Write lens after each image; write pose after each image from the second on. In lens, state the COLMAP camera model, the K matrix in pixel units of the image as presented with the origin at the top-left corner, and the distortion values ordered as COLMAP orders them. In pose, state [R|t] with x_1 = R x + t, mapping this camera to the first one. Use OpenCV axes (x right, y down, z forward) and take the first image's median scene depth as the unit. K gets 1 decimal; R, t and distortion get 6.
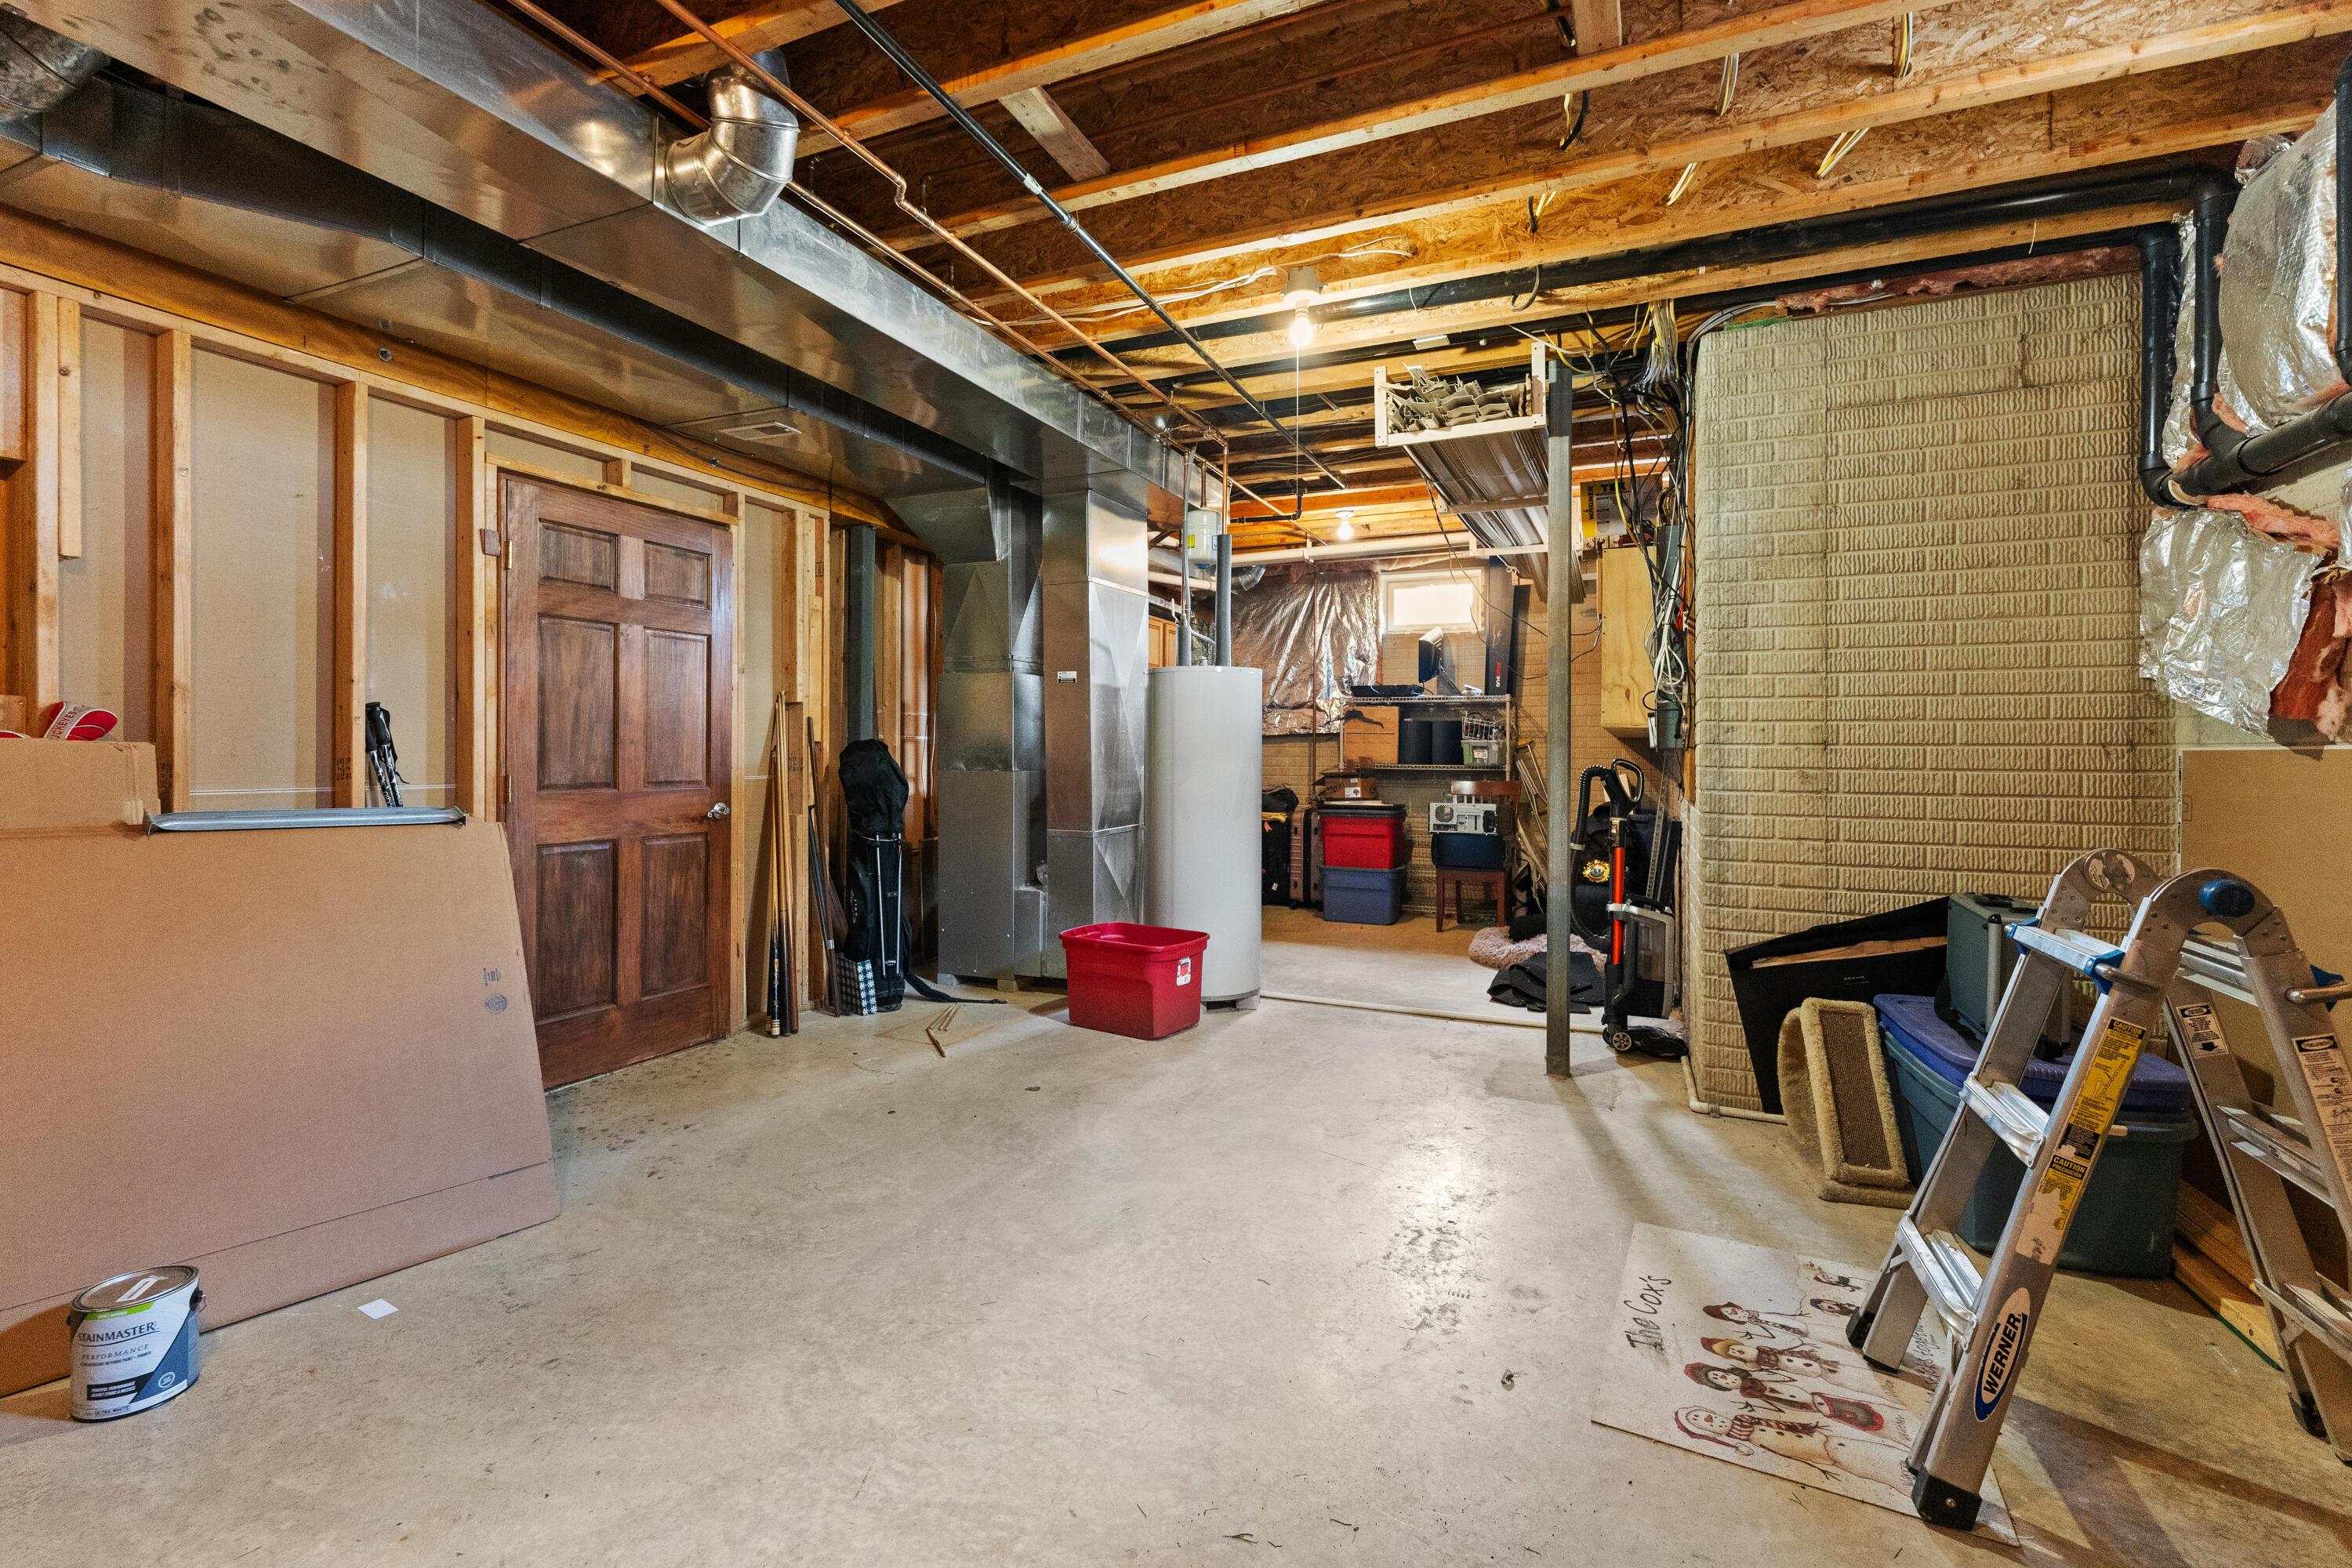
lens RADIAL K [[1036.8, 0, 1172.6], [0, 1036.8, 754.8], [0, 0, 1]] dist [0.000009, 0.000014]
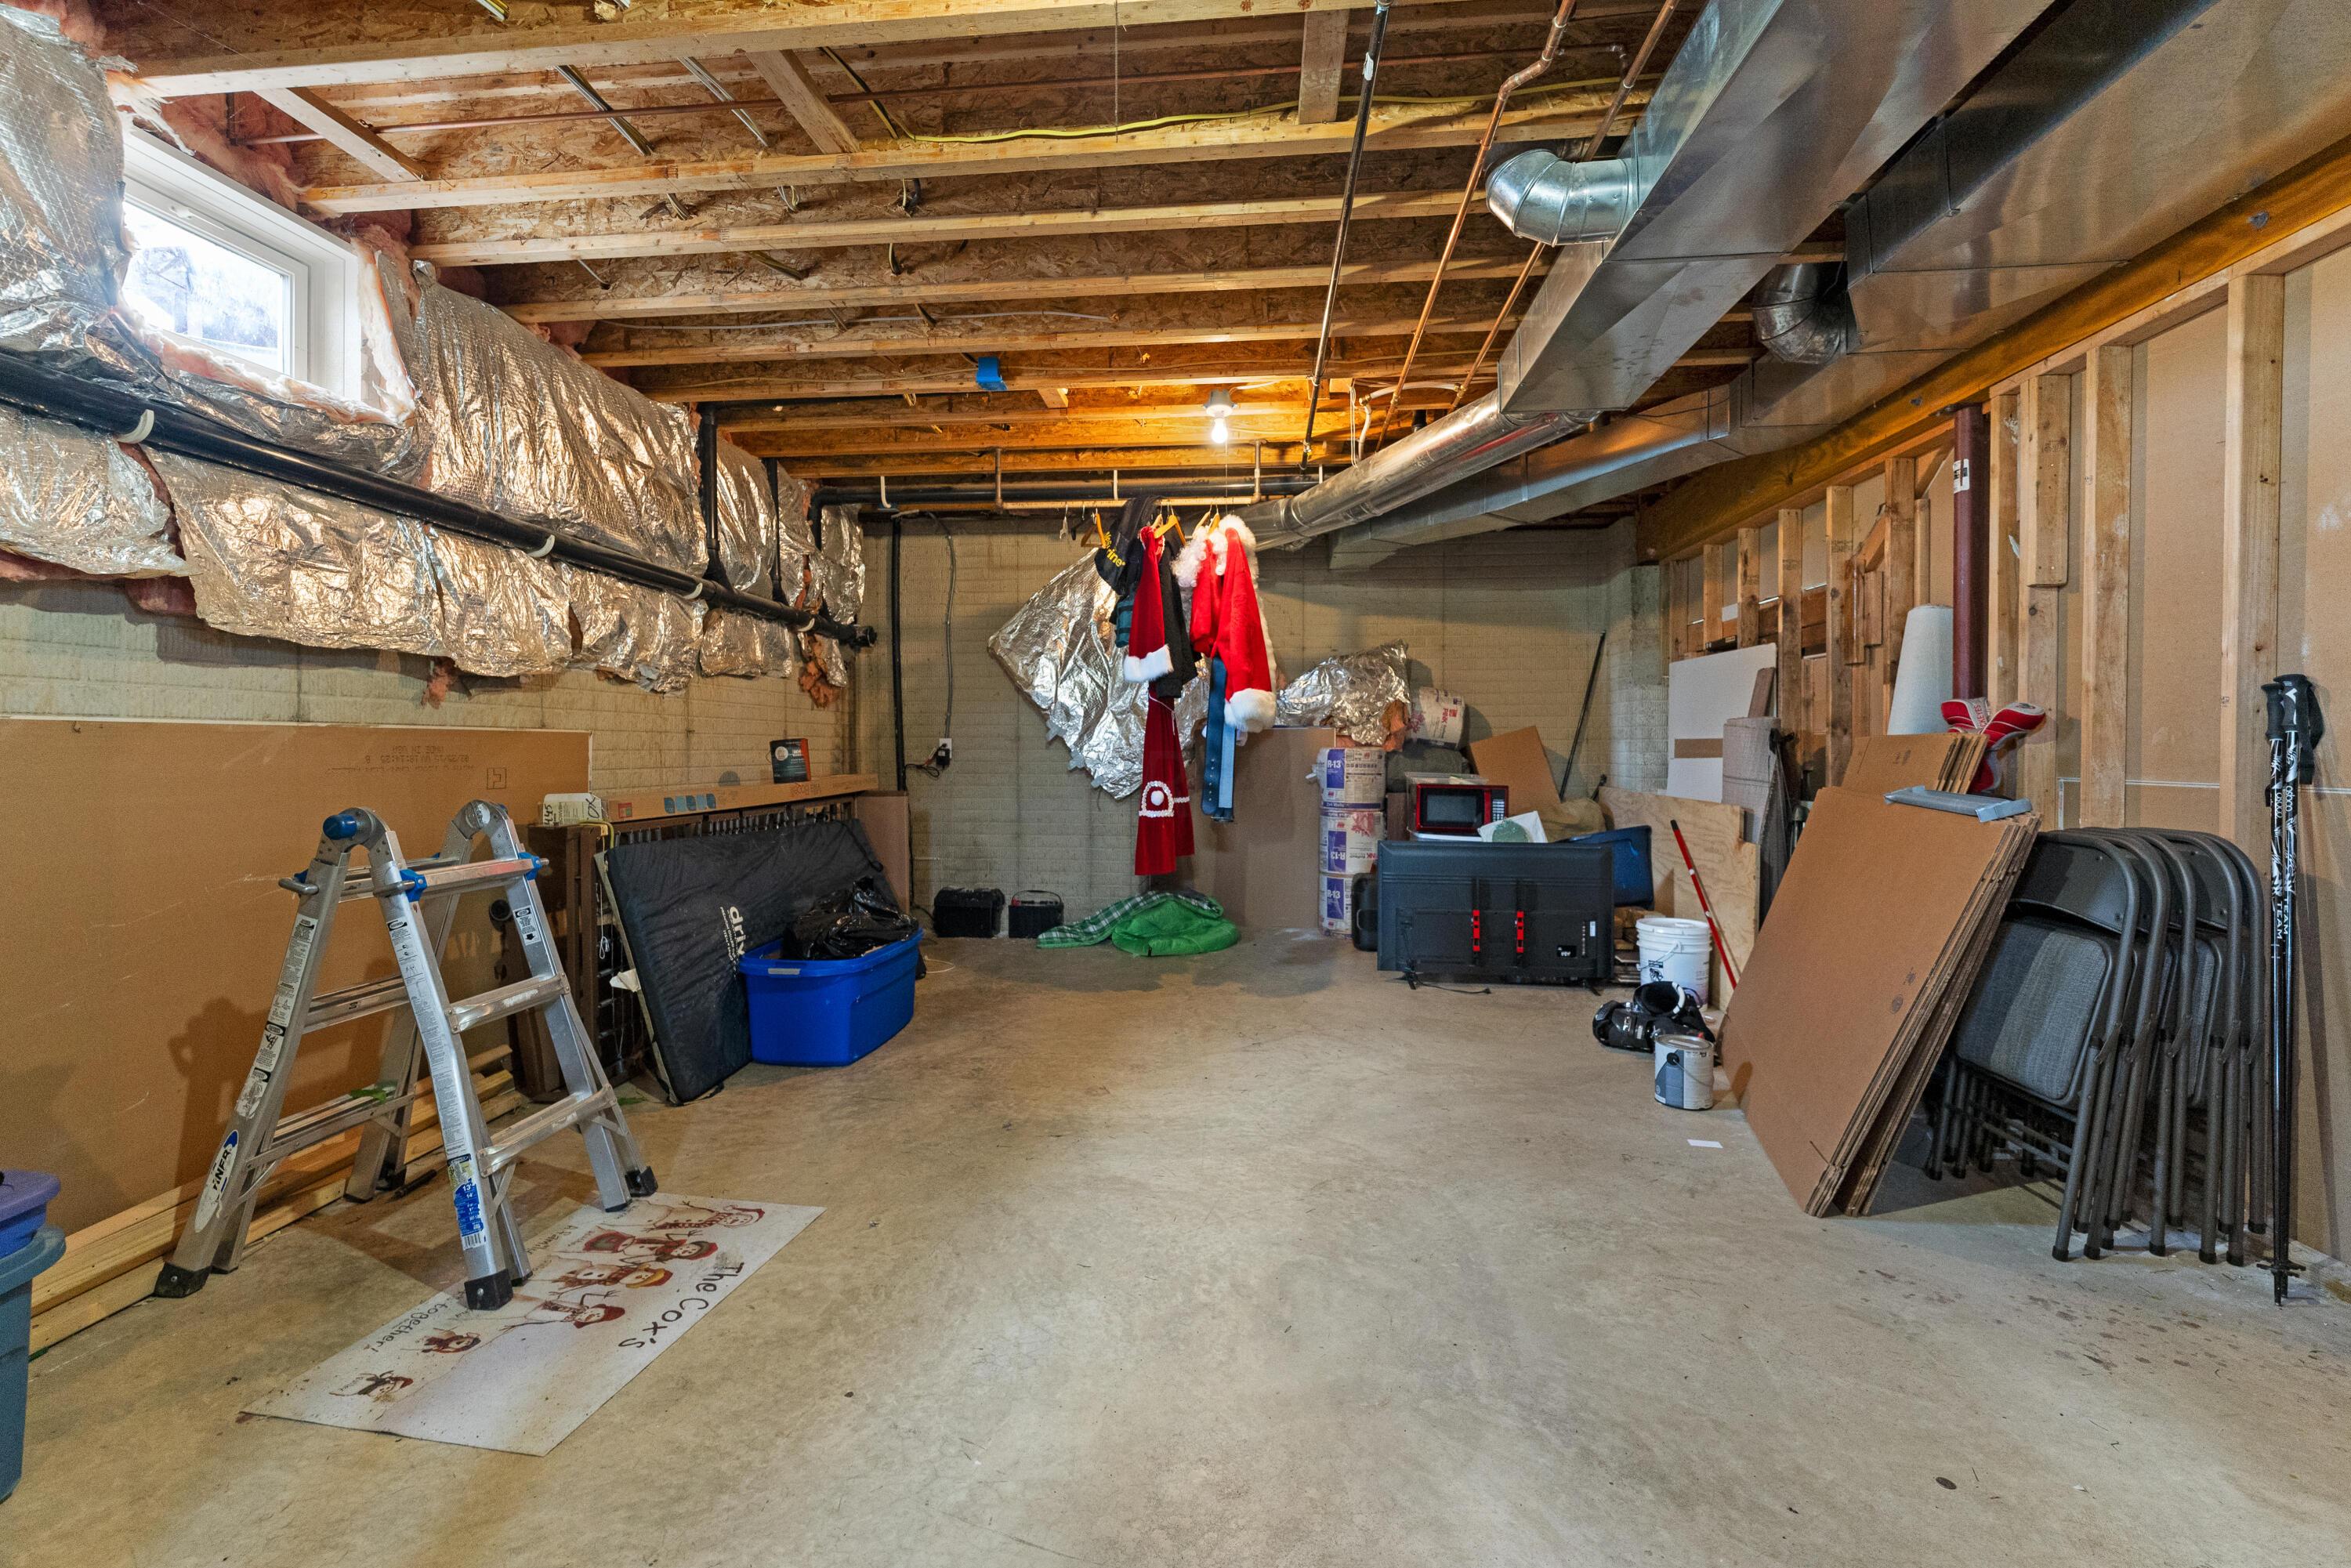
lens RADIAL K [[1036.4, 0, 1172.1], [0, 1036.4, 754.8], [0, 0, 1]] dist [0.000009, 0.000014]
pose [[-0.948584, -0.005404, -0.316480, 0.357881], [-0.008708, 0.999921, 0.009027, 0.012264], [0.316406, 0.011318, -0.948556, 2.165098]]
